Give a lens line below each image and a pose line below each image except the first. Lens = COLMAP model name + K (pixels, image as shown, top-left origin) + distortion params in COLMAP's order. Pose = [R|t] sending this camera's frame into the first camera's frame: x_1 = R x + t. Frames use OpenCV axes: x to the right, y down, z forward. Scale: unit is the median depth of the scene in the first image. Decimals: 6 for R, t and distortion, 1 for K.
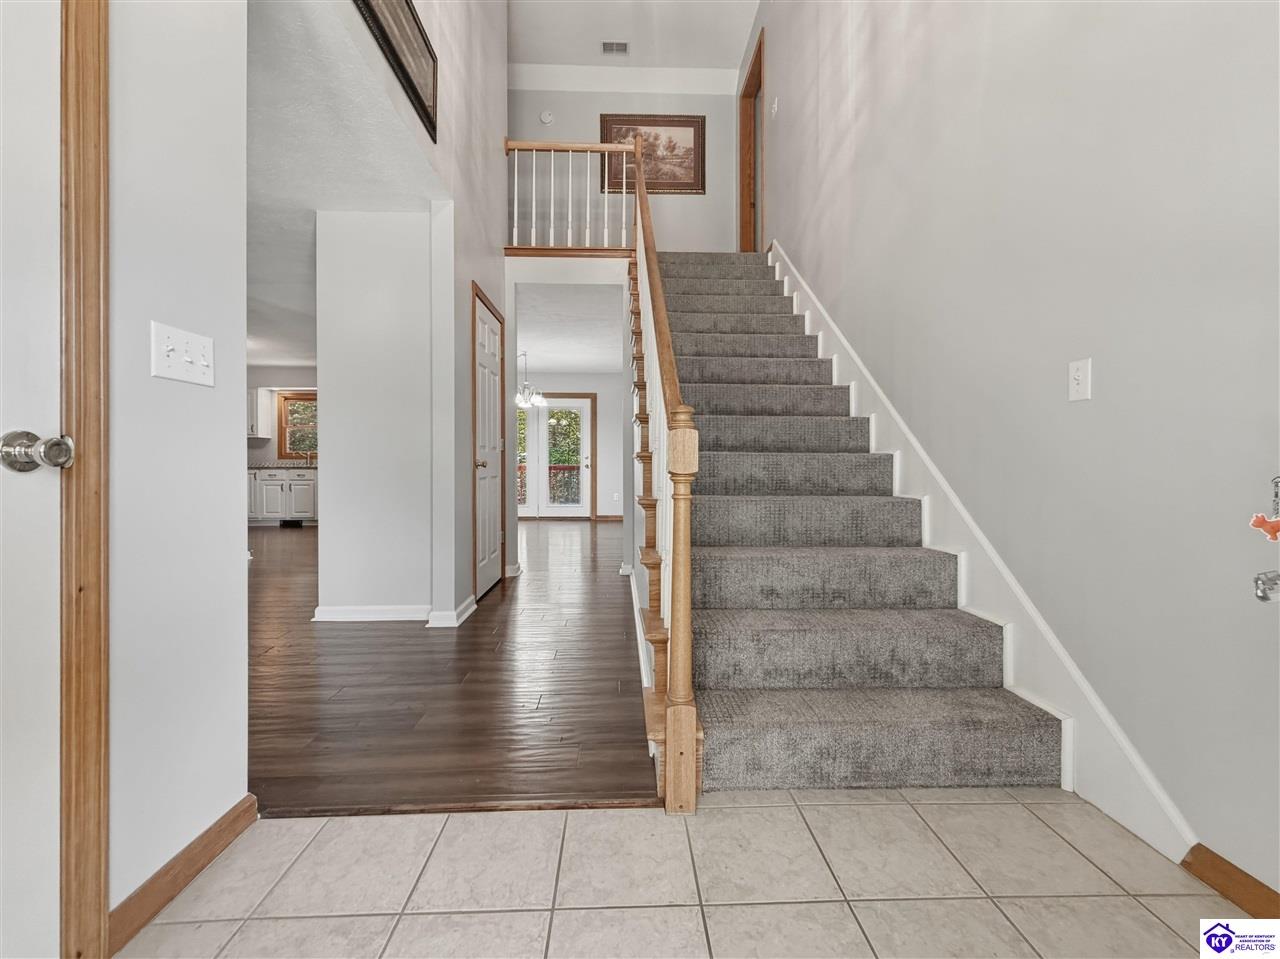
lens RADIAL K [[518.0, 0, 645.3], [0, 518.0, 474.2], [0, 0, 1]] dist [-0.000832, 0.000410]
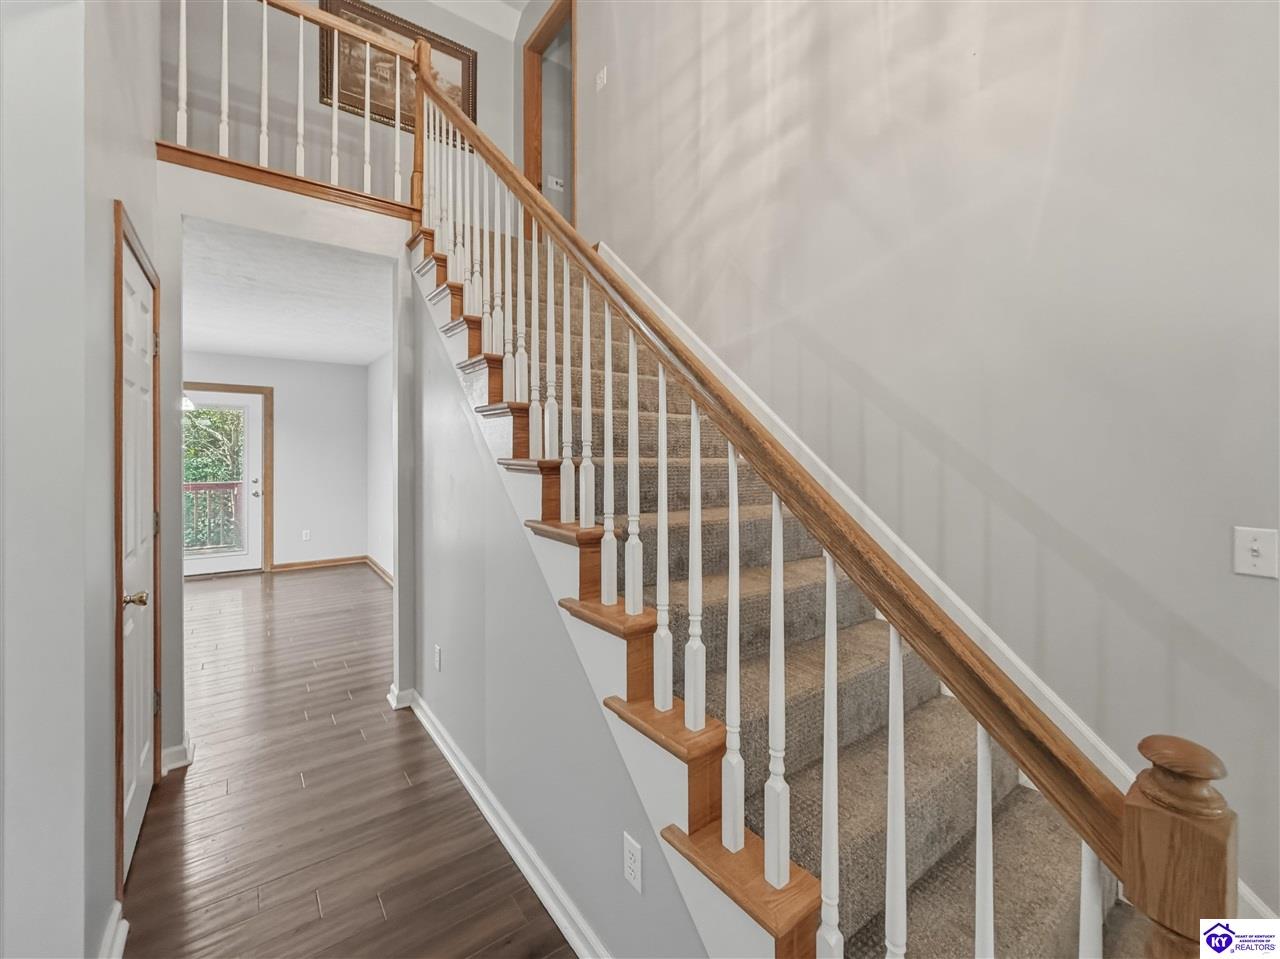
lens RADIAL K [[518.0, 0, 592.2], [0, 518.0, 443.1], [0, 0, 1]] dist [-0.000832, 0.000410]
pose [[0.841155, 0.002142, 0.540791, -0.157032], [0.002275, 0.999969, -0.007499, -0.109156], [-0.540790, 0.007539, 0.841124, 0.271953]]
